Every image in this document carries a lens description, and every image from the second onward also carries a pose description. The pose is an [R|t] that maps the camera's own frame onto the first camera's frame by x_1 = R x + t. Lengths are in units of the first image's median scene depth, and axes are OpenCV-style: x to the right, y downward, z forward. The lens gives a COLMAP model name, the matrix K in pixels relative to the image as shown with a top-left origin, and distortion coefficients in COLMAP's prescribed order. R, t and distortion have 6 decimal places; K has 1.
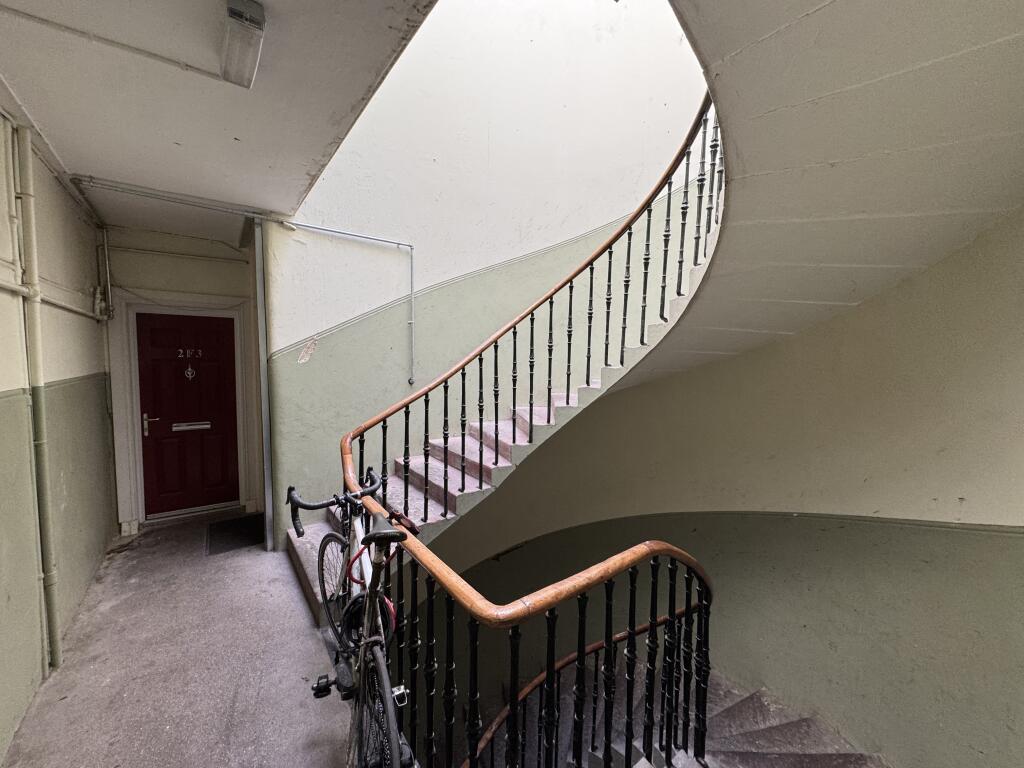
lens RADIAL K [[407.4, 0, 512.0], [0, 407.4, 384.0], [0, 0, 1]] dist [-0.003639, -0.000091]
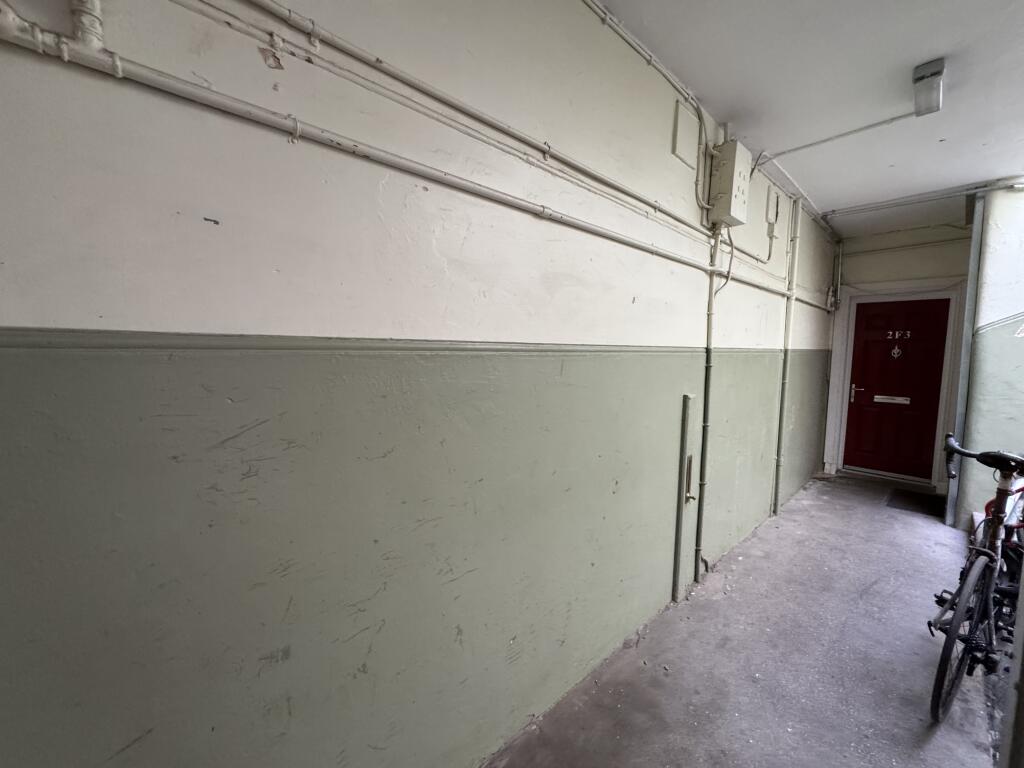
lens RADIAL K [[407.4, 0, 512.0], [0, 407.4, 384.0], [0, 0, 1]] dist [-0.003639, -0.000091]
pose [[0.104142, 0.077565, -0.991533, 0.274551], [-0.073556, 0.994825, 0.070096, 0.075403], [0.991839, 0.065633, 0.109309, -0.216361]]
